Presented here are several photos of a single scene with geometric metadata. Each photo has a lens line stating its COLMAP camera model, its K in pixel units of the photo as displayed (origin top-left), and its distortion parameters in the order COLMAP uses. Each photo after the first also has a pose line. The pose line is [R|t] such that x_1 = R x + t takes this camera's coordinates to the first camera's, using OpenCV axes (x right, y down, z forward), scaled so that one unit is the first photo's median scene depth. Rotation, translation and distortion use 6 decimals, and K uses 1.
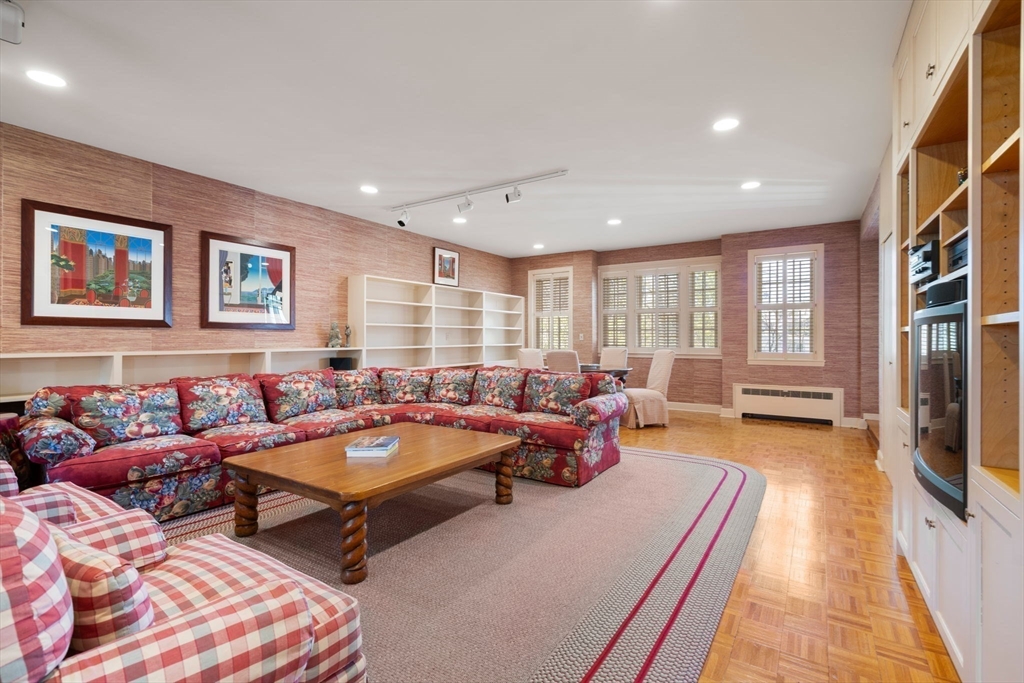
lens RADIAL K [[471.9, 0, 509.6], [0, 471.9, 340.8], [0, 0, 1]] dist [-0.004179, 0.001579]
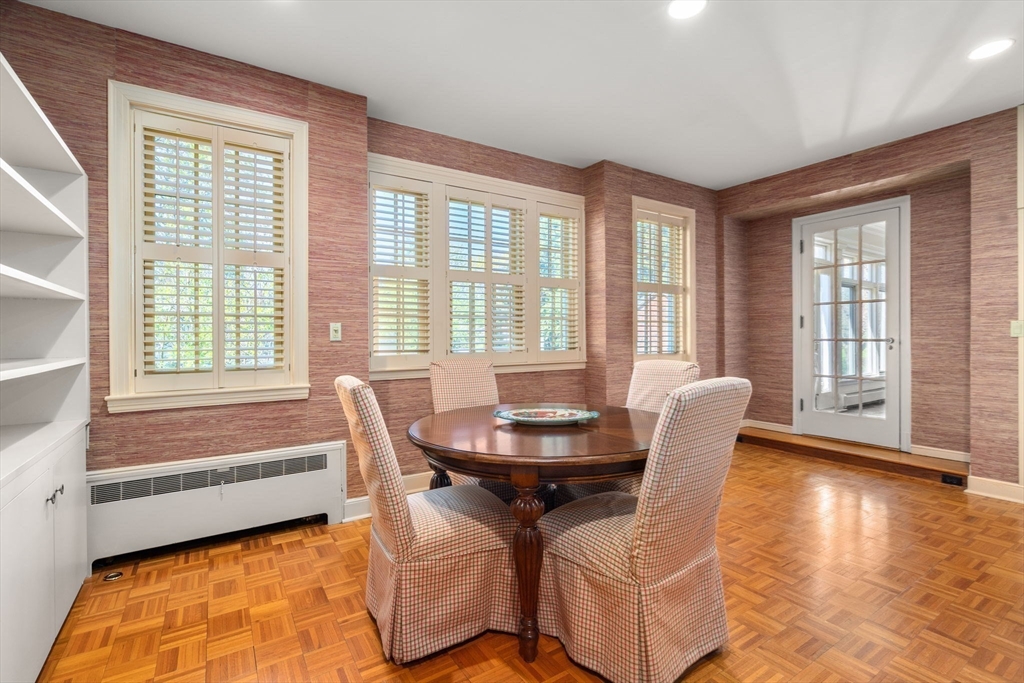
lens RADIAL K [[471.9, 0, 511.2], [0, 471.9, 337.1], [0, 0, 1]] dist [-0.004179, 0.001579]
pose [[0.413039, -0.007992, 0.910678, -0.119978], [0.002447, 0.999968, 0.007666, -0.006057], [-0.910710, -0.000938, 0.413045, 0.750463]]
